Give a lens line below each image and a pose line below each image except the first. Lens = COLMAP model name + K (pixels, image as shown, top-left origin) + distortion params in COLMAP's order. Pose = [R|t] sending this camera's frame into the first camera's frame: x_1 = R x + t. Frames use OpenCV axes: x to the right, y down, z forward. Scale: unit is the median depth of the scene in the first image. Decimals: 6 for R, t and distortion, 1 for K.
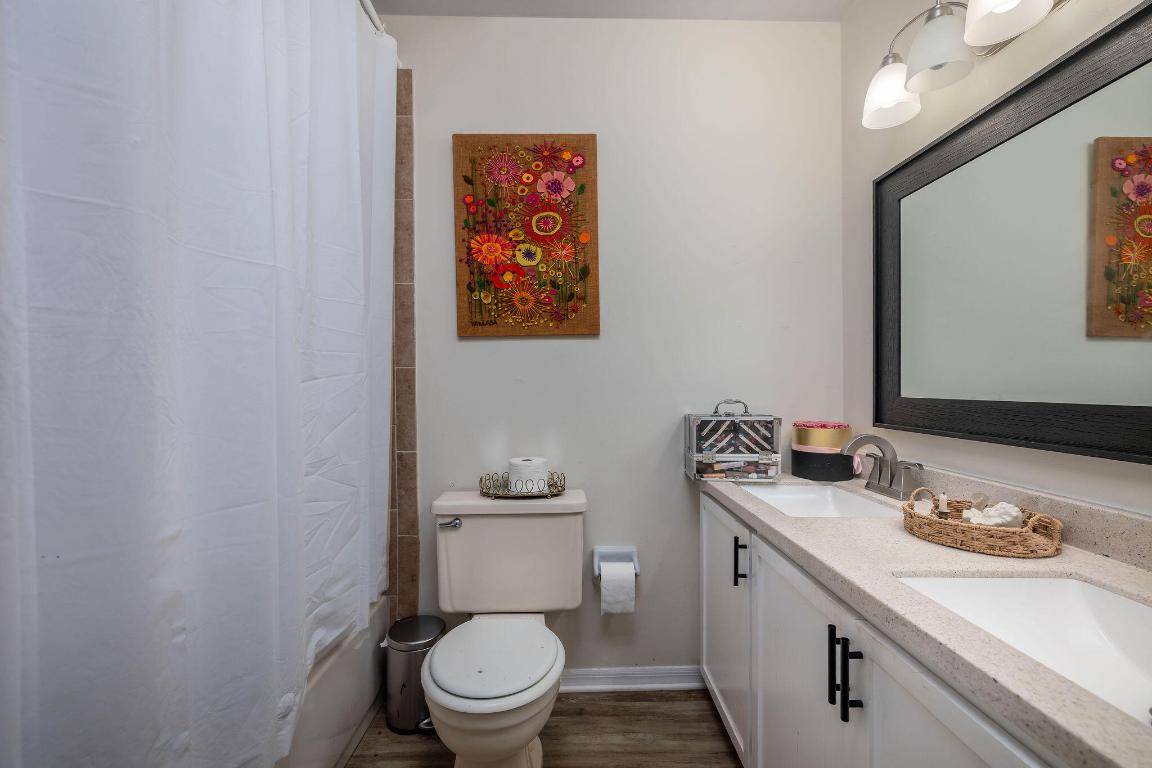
lens RADIAL K [[488.6, 0, 571.5], [0, 488.6, 386.6], [0, 0, 1]] dist [0.003135, -0.000430]
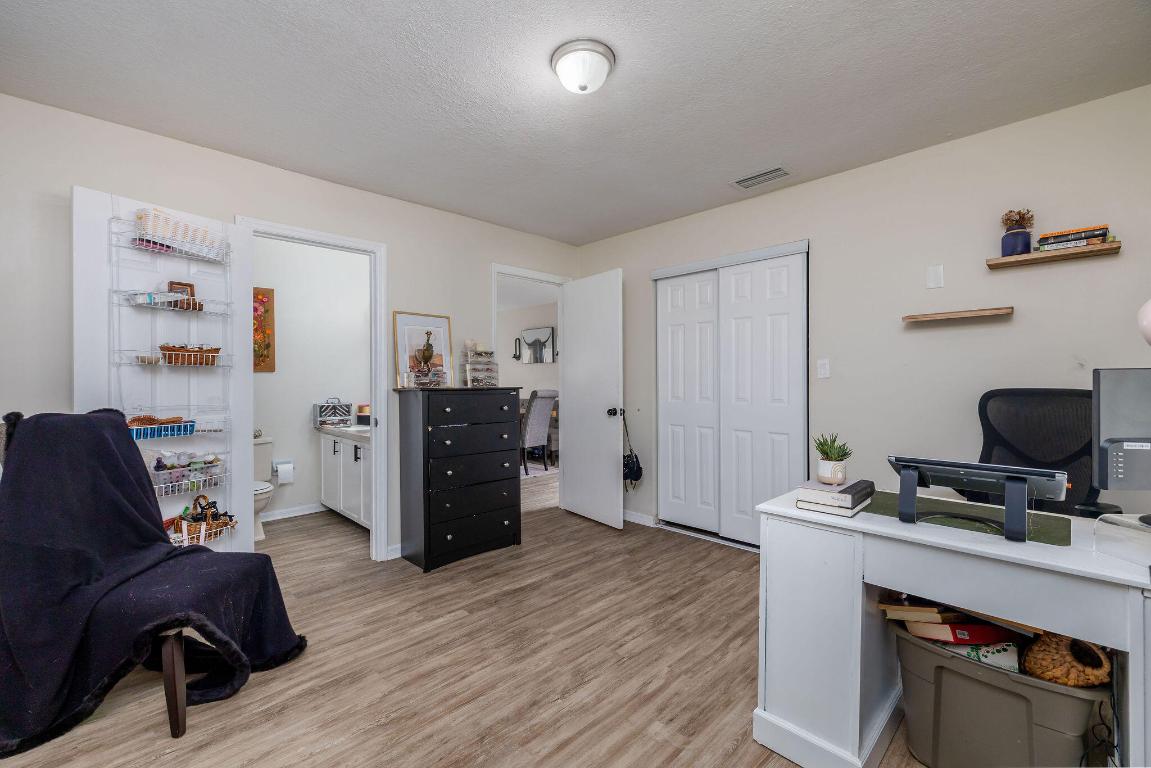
lens RADIAL K [[488.2, 0, 566.7], [0, 488.2, 384.1], [0, 0, 1]] dist [0.003135, -0.000430]
pose [[0.730398, -0.004760, 0.683005, -0.562189], [0.006026, 0.999982, 0.000526, -0.038648], [-0.682995, 0.003732, 0.730414, -1.815118]]
